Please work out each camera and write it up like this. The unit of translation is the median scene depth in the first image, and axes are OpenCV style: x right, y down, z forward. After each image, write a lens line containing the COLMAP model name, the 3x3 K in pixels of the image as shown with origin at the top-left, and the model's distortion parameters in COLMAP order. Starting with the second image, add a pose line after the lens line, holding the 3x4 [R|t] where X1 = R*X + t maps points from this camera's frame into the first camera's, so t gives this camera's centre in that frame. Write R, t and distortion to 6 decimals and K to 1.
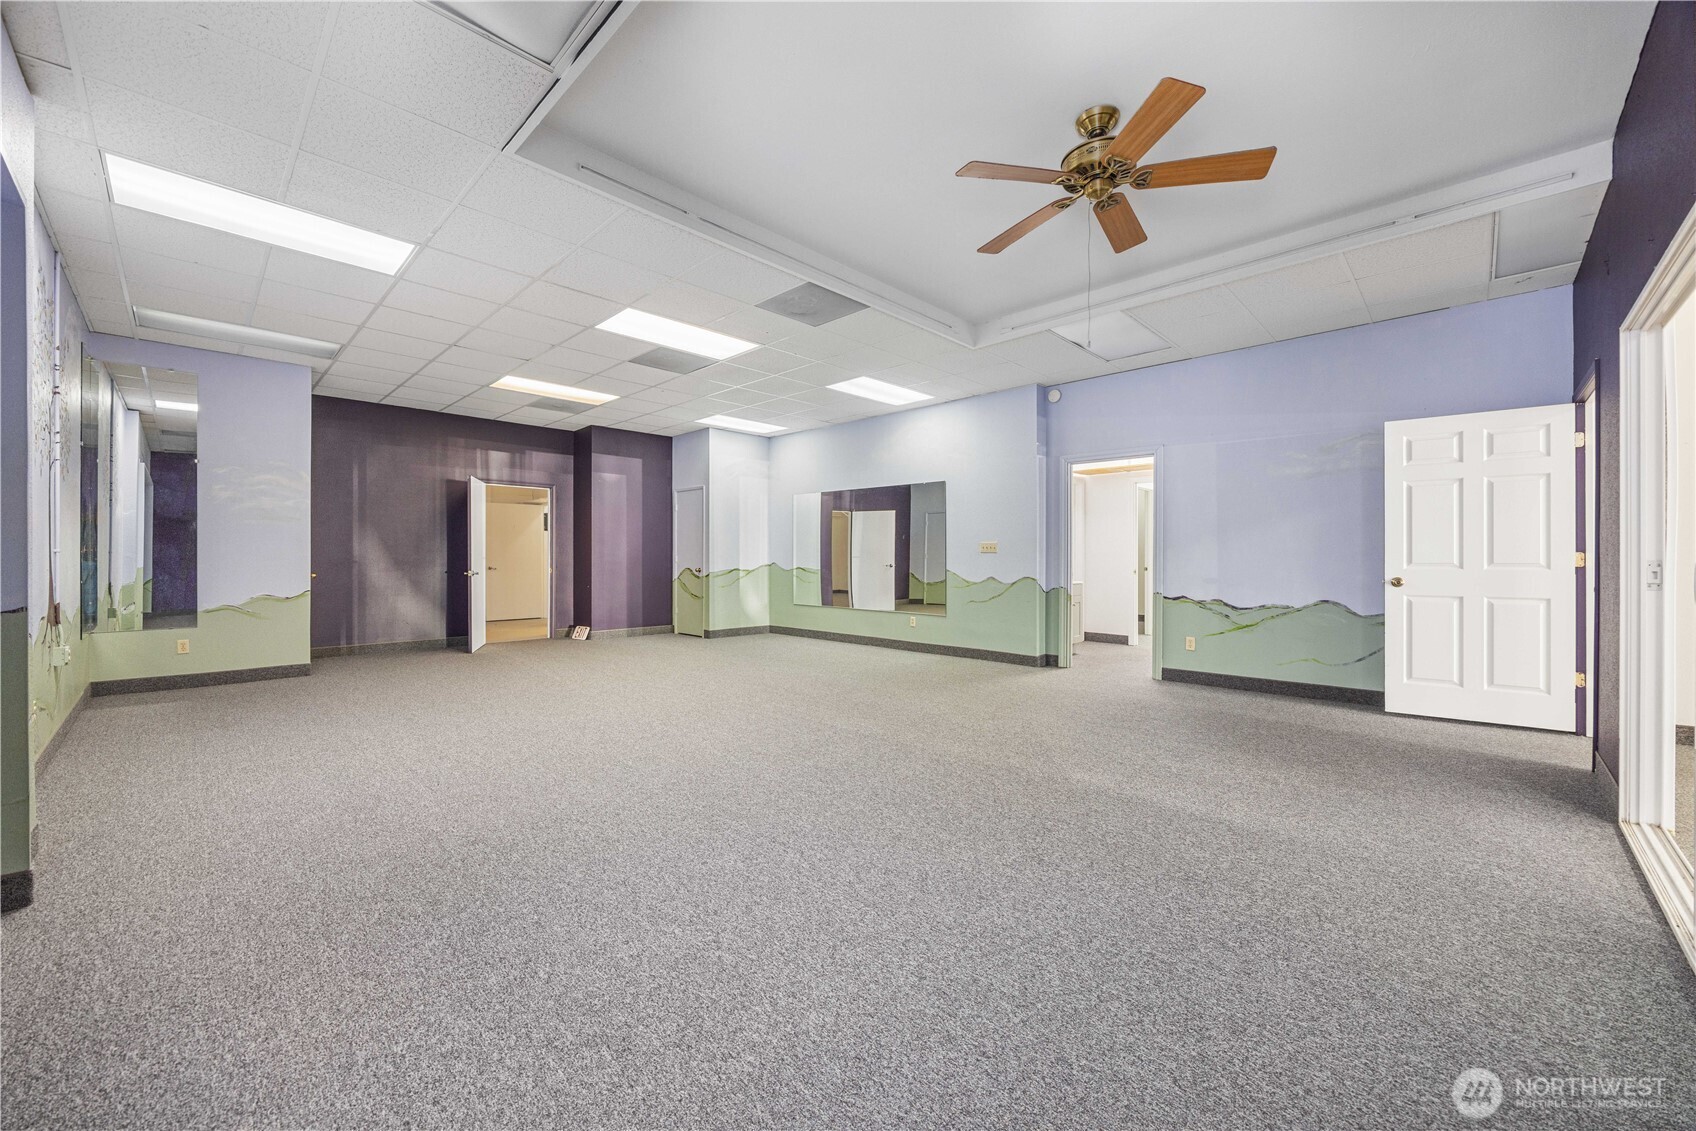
lens RADIAL K [[649.0, 0, 847.3], [0, 649.0, 555.6], [0, 0, 1]] dist [-0.000917, -0.000188]
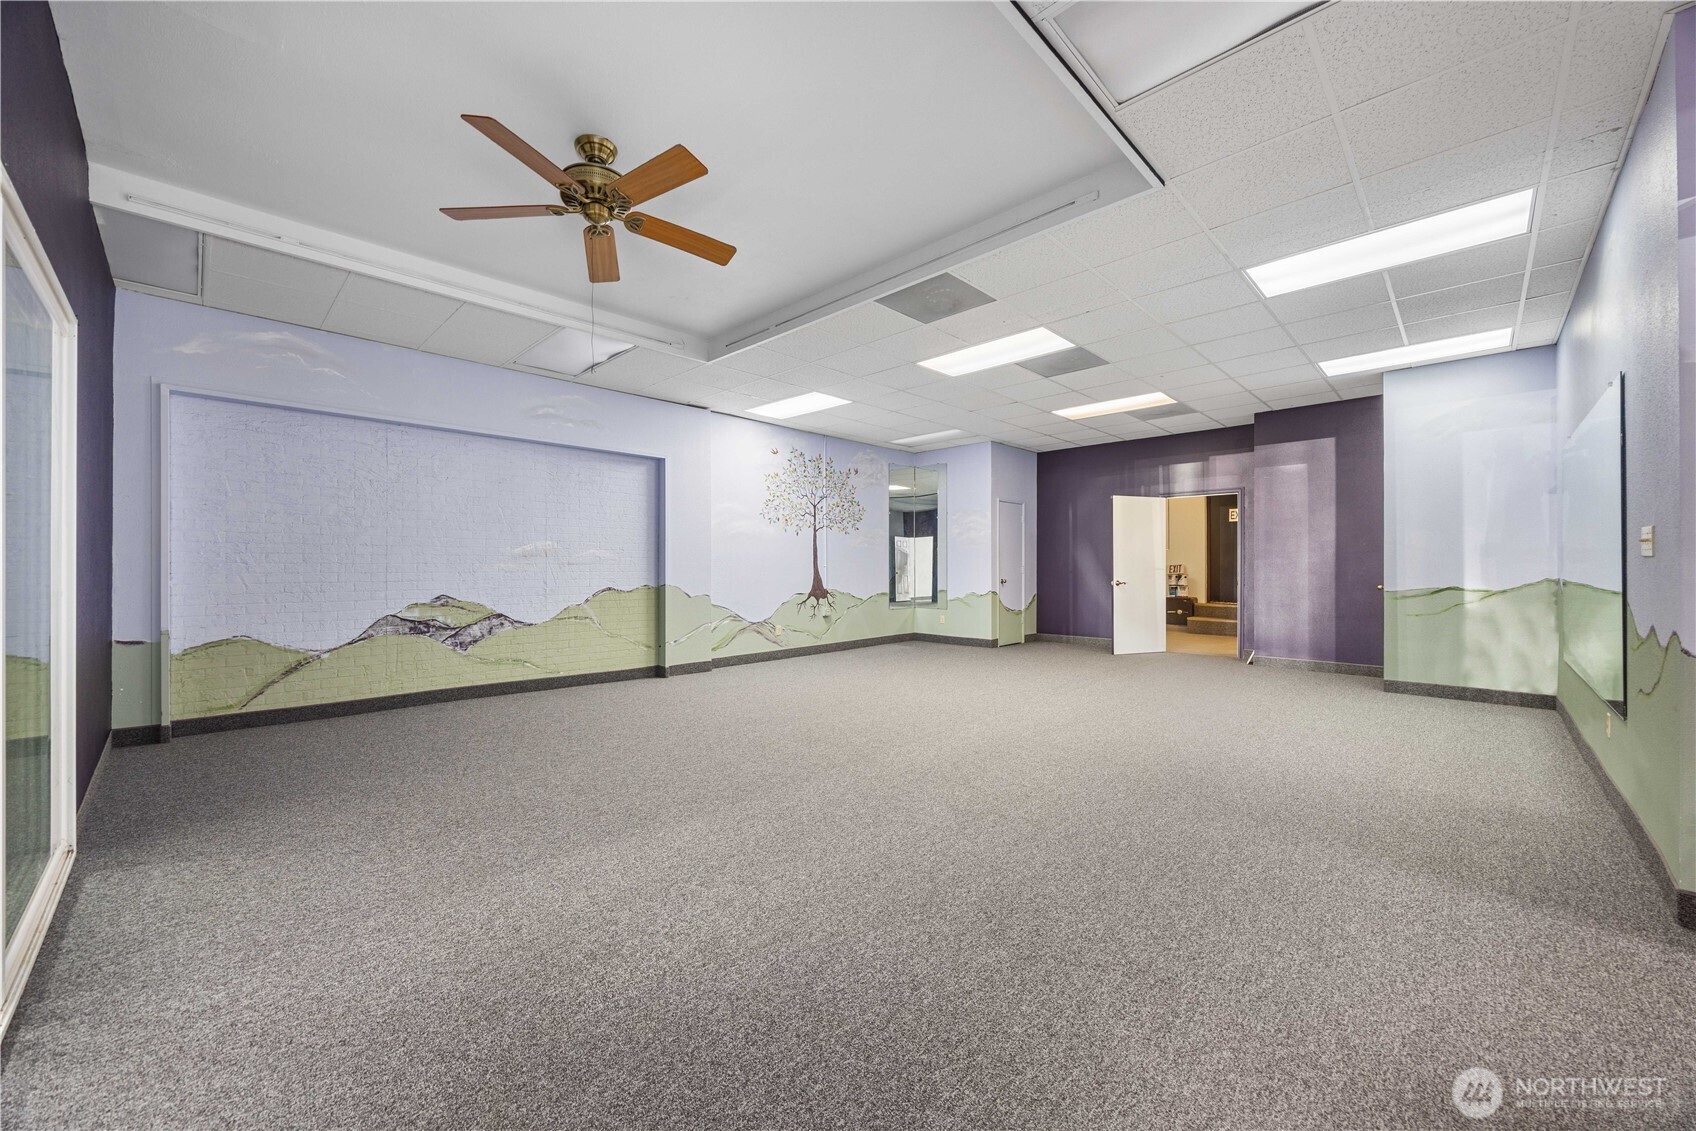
lens RADIAL K [[644.0, 0, 831.2], [0, 644.0, 563.1], [0, 0, 1]] dist [-0.003503, 0.000074]
pose [[-0.020779, -0.008944, -0.999744, 0.702527], [0.001858, 0.999958, -0.008985, 0.002902], [0.999782, -0.002044, -0.020762, 0.698703]]
